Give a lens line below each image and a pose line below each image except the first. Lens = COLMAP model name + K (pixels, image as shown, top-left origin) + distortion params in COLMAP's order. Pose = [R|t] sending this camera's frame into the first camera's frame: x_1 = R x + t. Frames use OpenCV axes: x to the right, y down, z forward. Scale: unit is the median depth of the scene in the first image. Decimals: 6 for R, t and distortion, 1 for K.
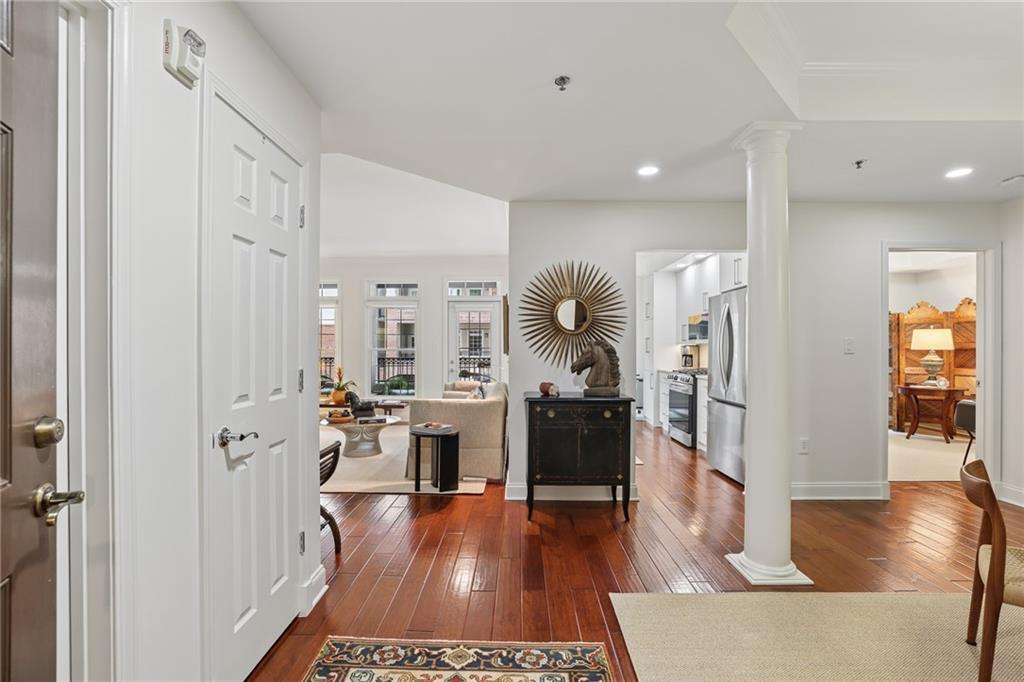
lens RADIAL K [[459.3, 0, 516.3], [0, 459.3, 344.9], [0, 0, 1]] dist [-0.030875, 0.009626]
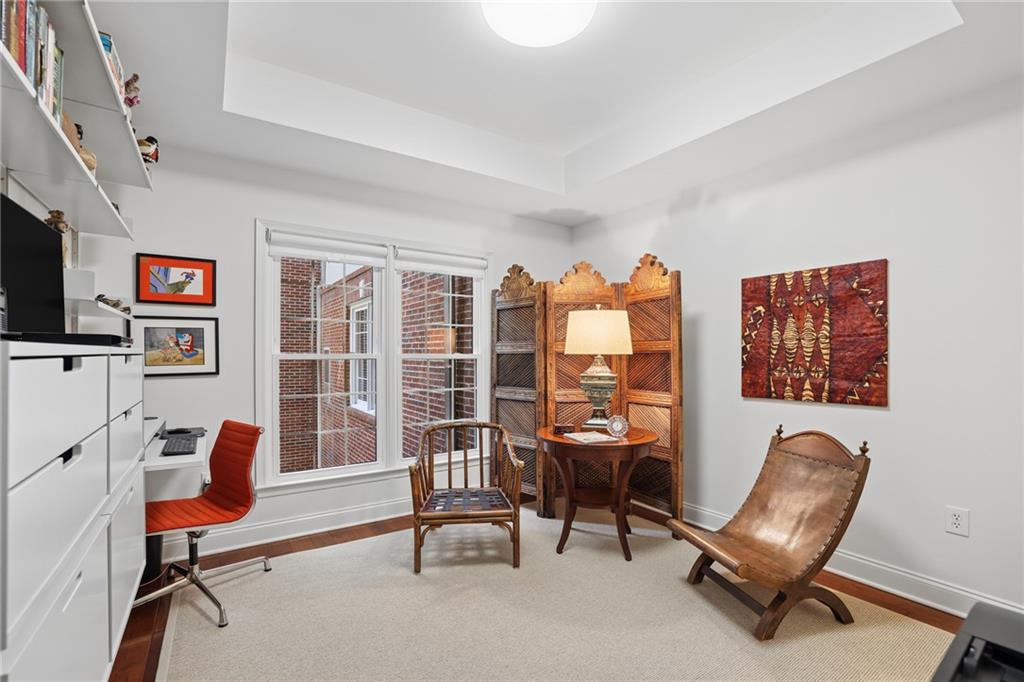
lens RADIAL K [[459.3, 0, 508.1], [0, 459.3, 346.5], [0, 0, 1]] dist [-0.030875, 0.009626]
pose [[0.823026, 0.003387, 0.567993, 0.549475], [0.000019, 0.999982, -0.005991, 0.004916], [-0.568004, 0.004941, 0.823011, 0.634233]]
